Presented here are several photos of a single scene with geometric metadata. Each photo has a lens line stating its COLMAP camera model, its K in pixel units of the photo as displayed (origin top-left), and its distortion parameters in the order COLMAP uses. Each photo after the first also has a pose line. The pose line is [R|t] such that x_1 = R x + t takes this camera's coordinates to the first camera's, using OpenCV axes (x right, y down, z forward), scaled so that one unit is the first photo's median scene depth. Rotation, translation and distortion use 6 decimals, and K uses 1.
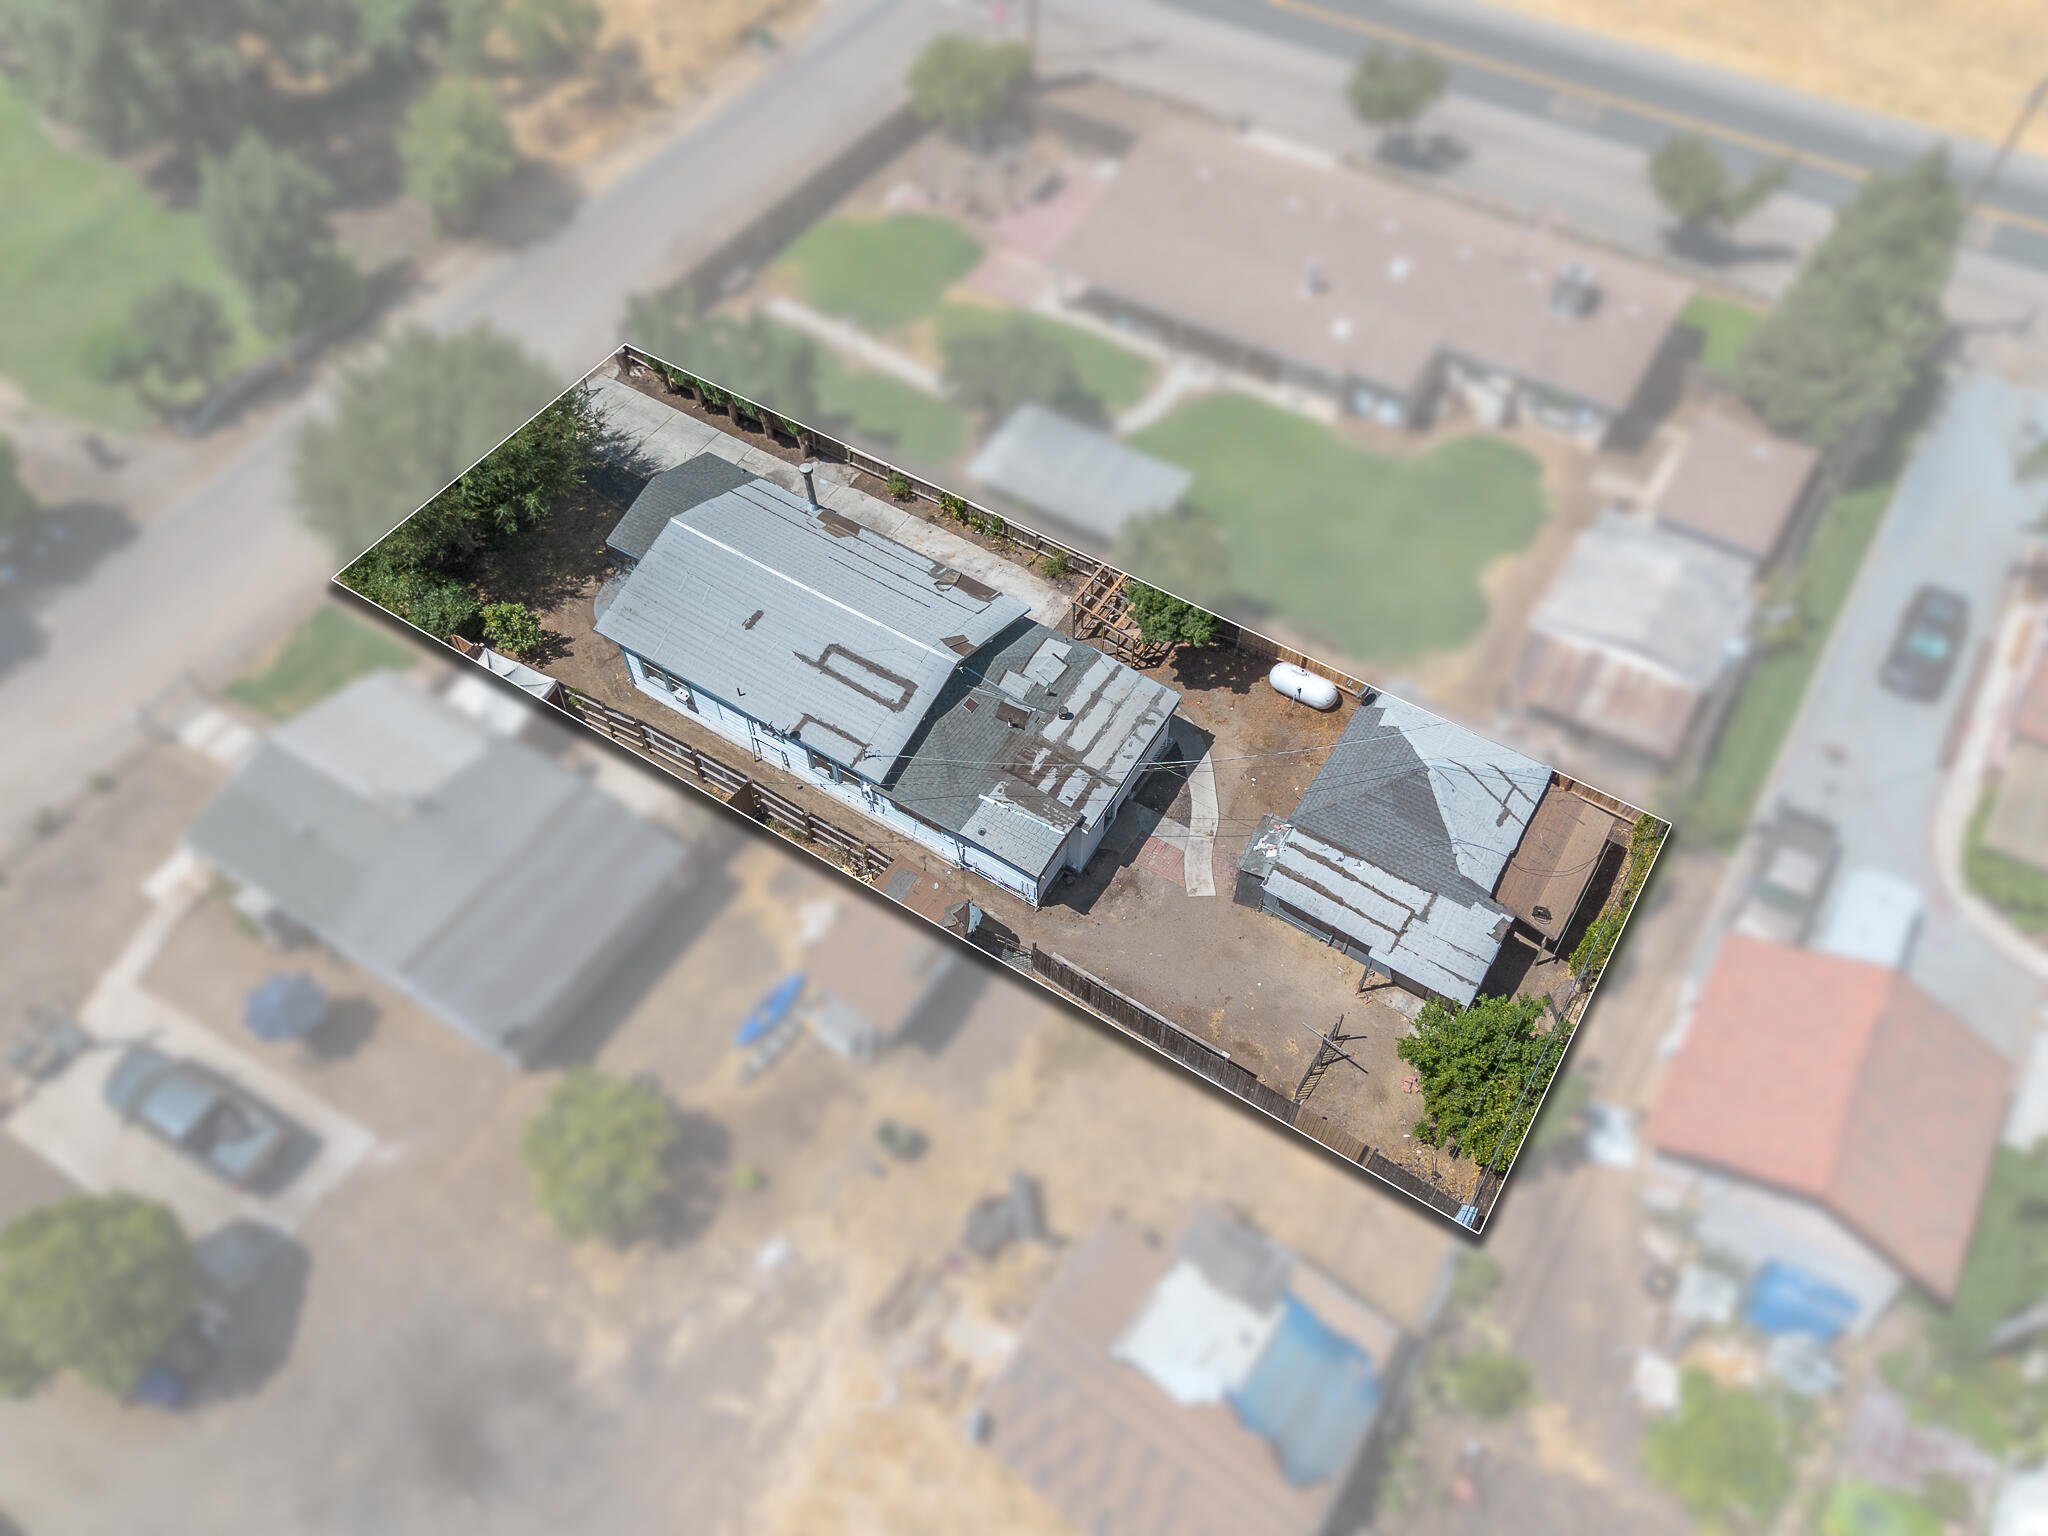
lens RADIAL K [[1456.8, 0, 1019.1], [0, 1456.8, 765.1], [0, 0, 1]] dist [0.093854, -0.109371]
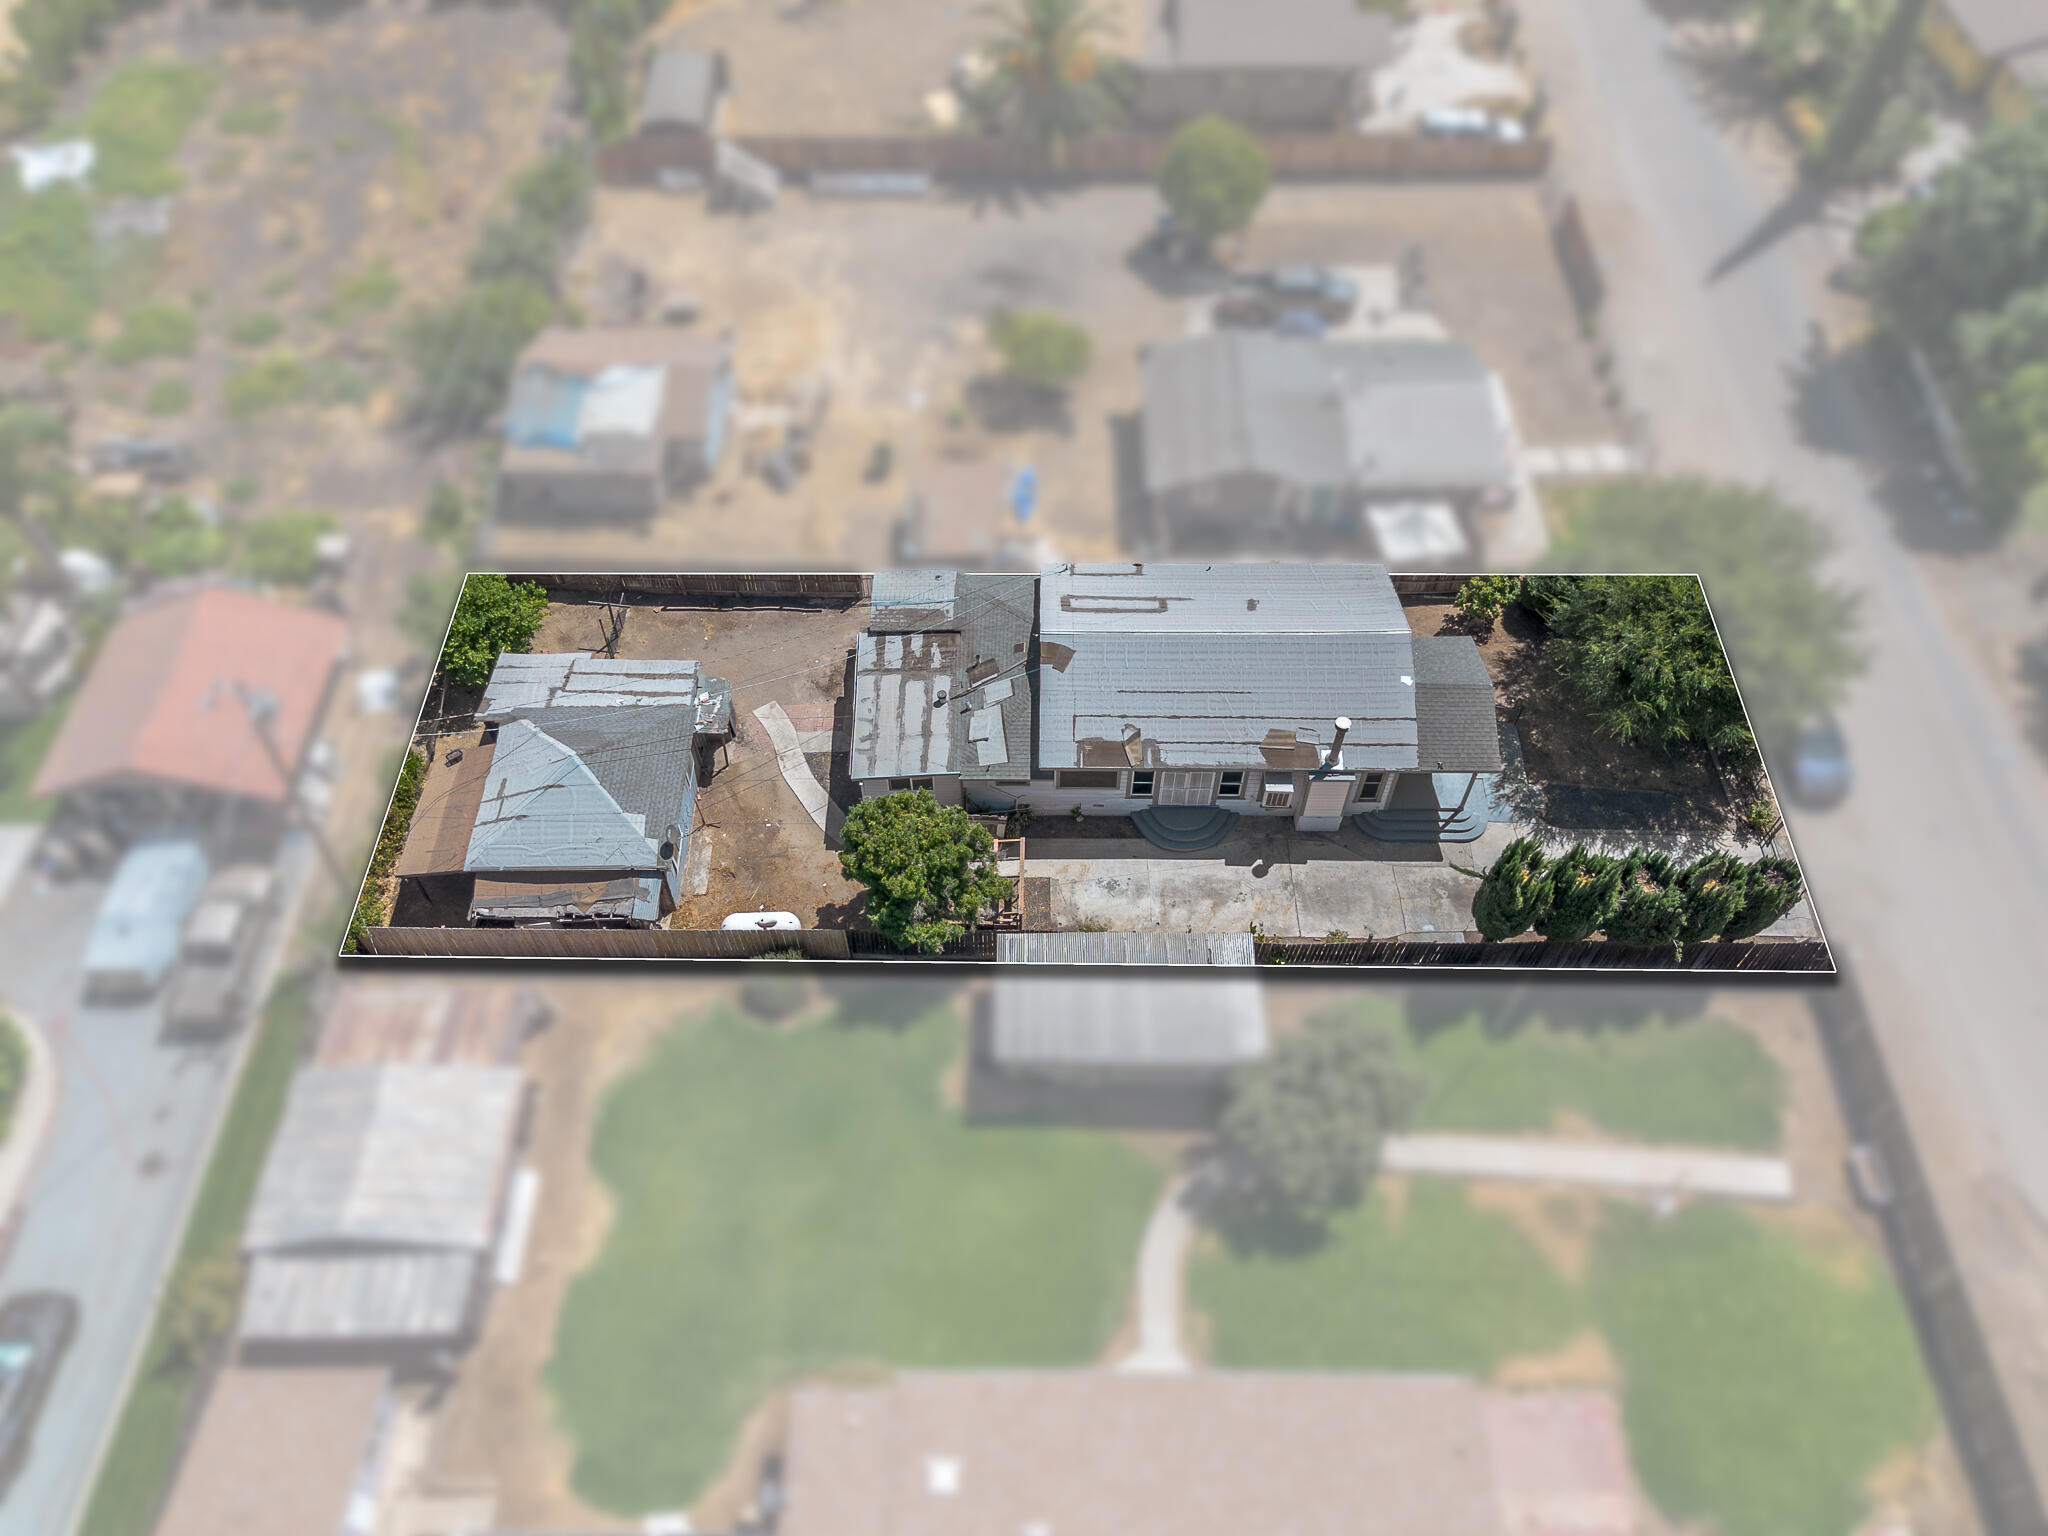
lens RADIAL K [[1455.3, 0, 1024.0], [0, 1455.3, 768.0], [0, 0, 1]] dist [0.074334, -0.081663]
pose [[-0.846274, 0.437009, -0.304702, 0.310532], [-0.424245, -0.206866, 0.881602, -0.957370], [0.322236, 0.875345, 0.360464, 0.702746]]
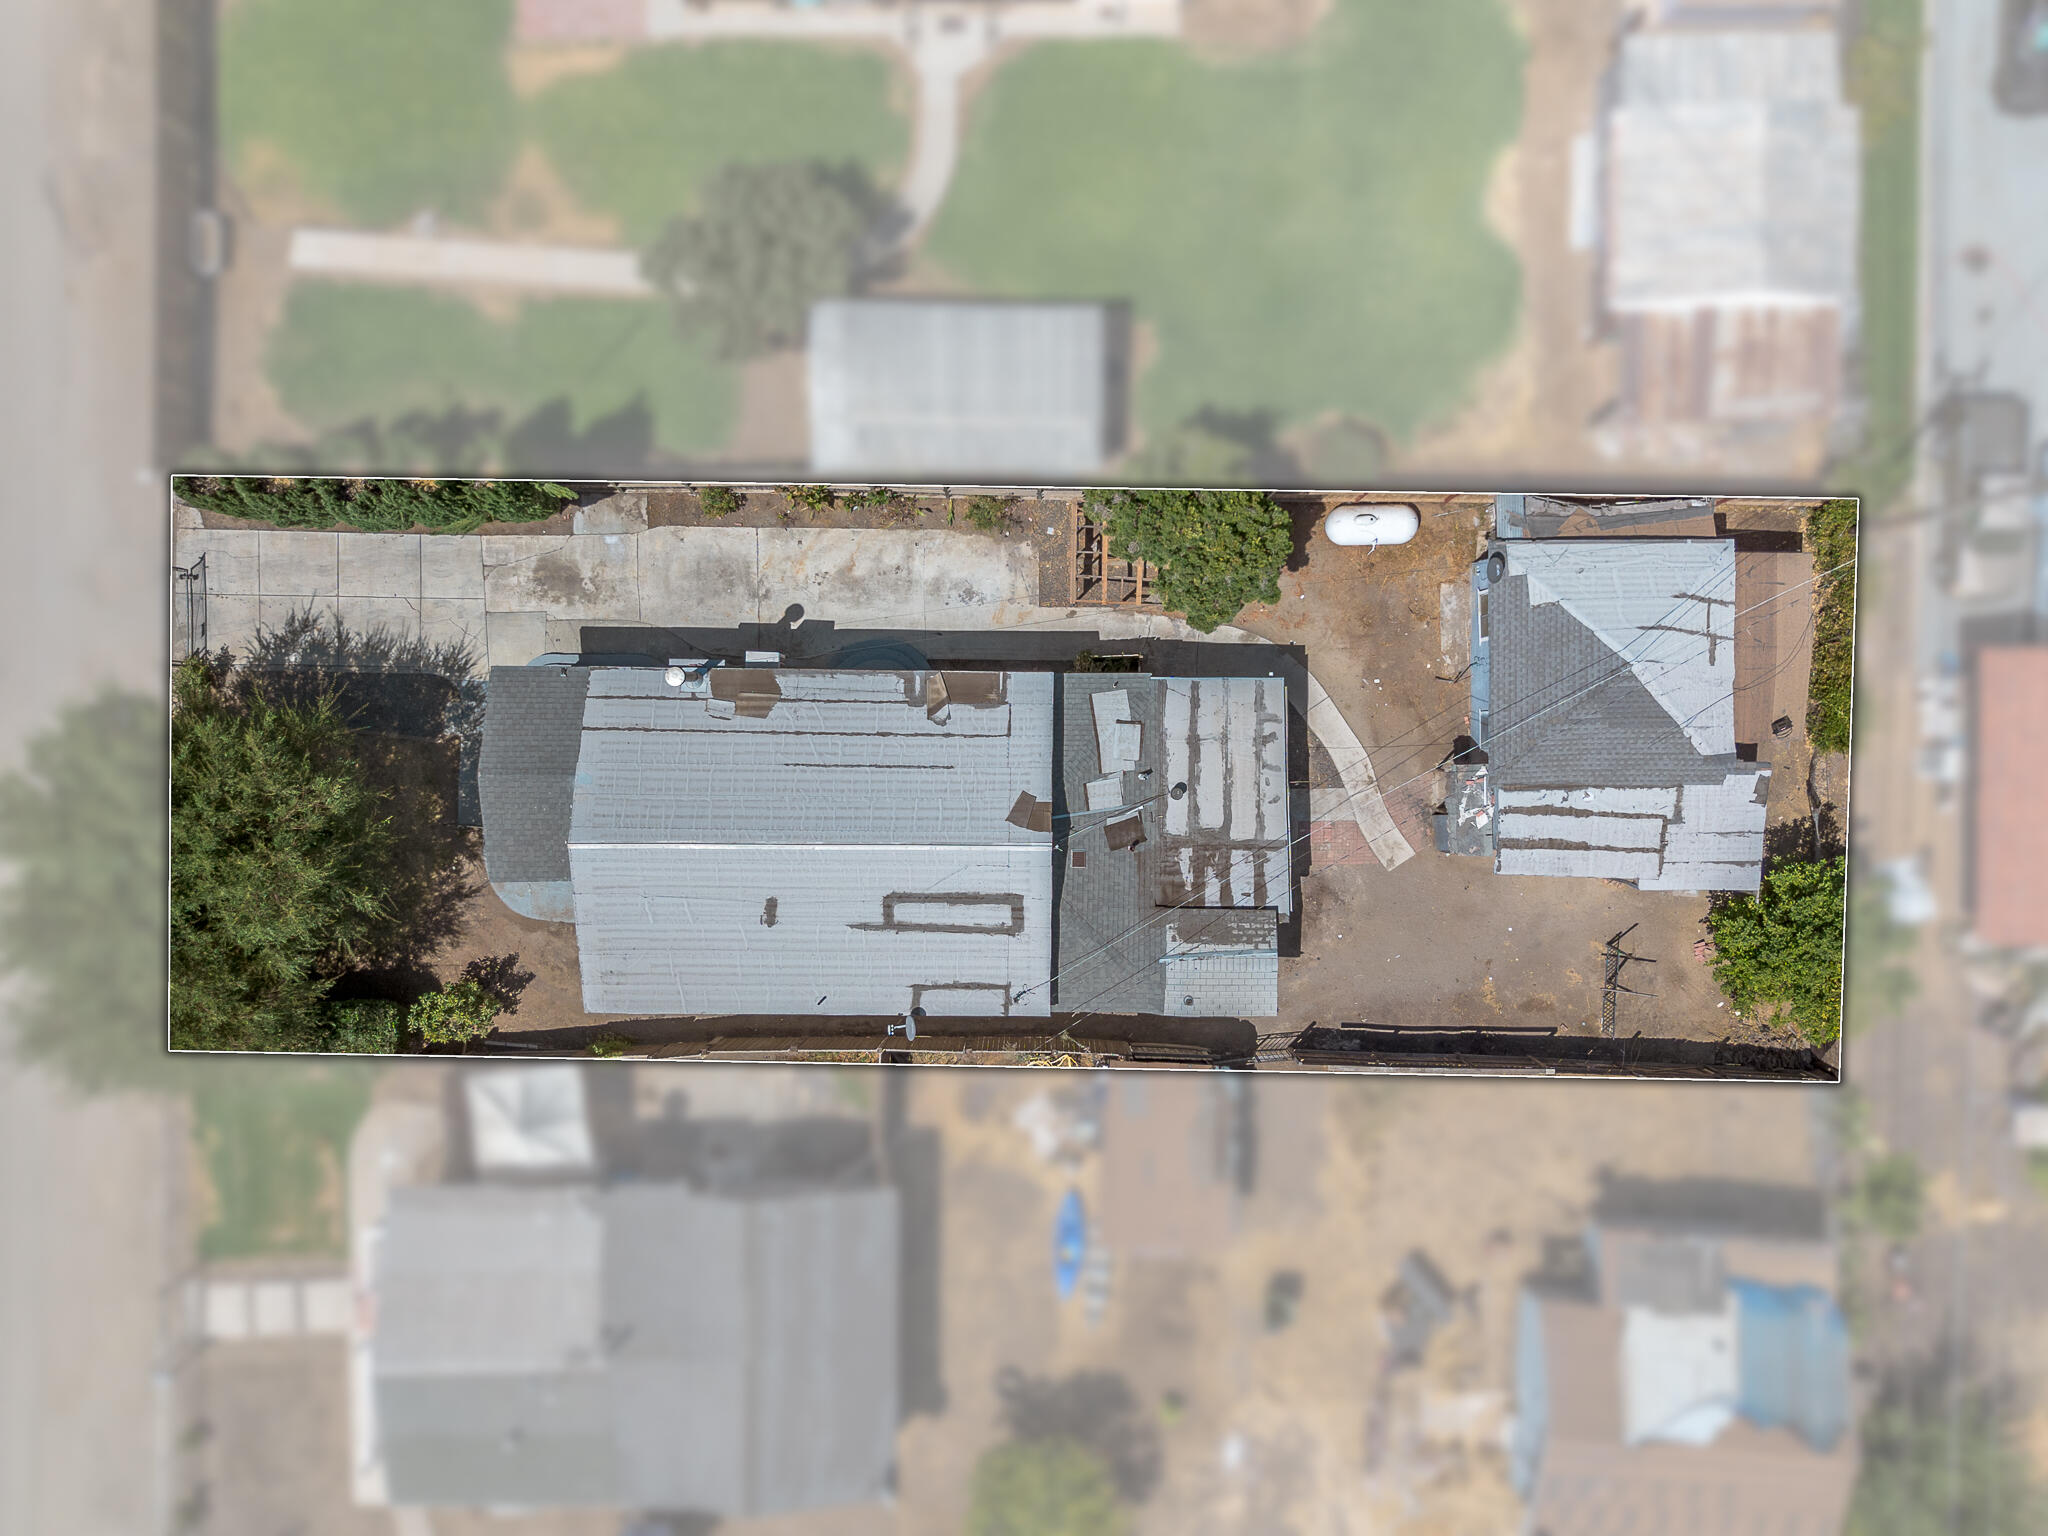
lens RADIAL K [[1471.2, 0, 1023.1], [0, 1471.2, 763.2], [0, 0, 1]] dist [0.076423, -0.081377]
pose [[0.845018, -0.534667, -0.008688, -0.024168], [0.435115, 0.678055, 0.592382, -0.557668], [-0.310836, -0.504354, 0.805611, 0.393626]]
